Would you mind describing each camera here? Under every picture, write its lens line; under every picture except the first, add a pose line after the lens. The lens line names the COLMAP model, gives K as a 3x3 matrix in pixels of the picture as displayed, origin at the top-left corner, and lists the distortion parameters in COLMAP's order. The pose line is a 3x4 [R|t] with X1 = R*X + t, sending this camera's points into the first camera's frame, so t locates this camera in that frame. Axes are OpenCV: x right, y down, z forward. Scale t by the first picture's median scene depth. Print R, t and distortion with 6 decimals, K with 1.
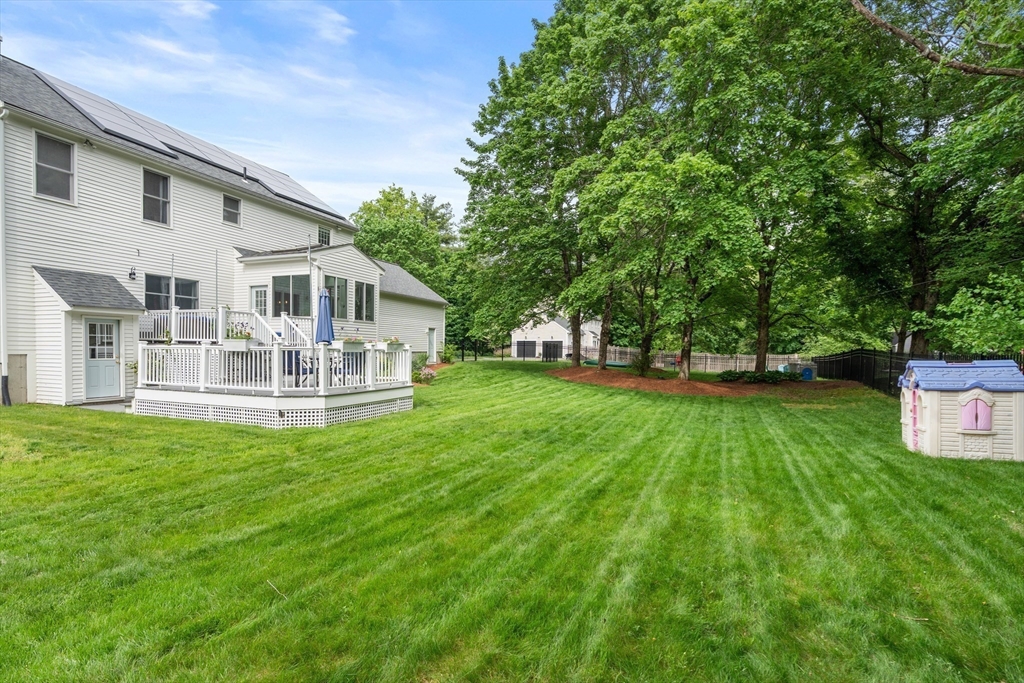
lens RADIAL K [[476.3, 0, 512.4], [0, 476.3, 356.9], [0, 0, 1]] dist [0.000025, -0.000085]
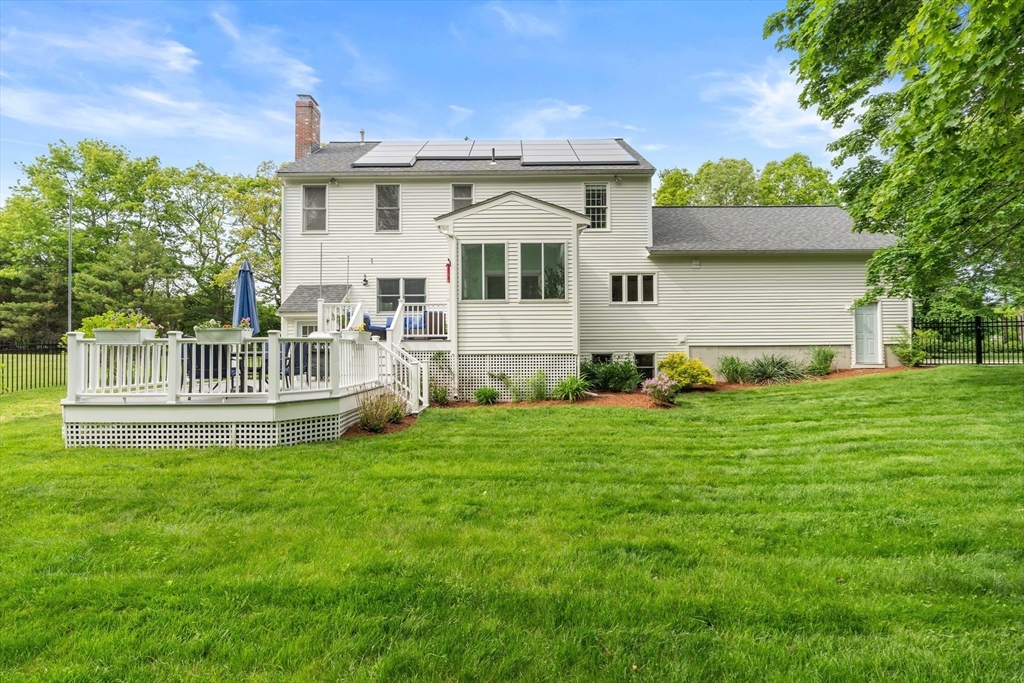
lens RADIAL K [[452.8, 0, 512.0], [0, 452.8, 341.5], [0, 0, 1]] dist [-0.011274, 0.000018]
pose [[0.374043, -0.022479, -0.927139, 0.308961], [-0.001215, 0.999693, -0.024728, -0.000207], [0.927411, 0.010376, 0.373901, 0.840718]]
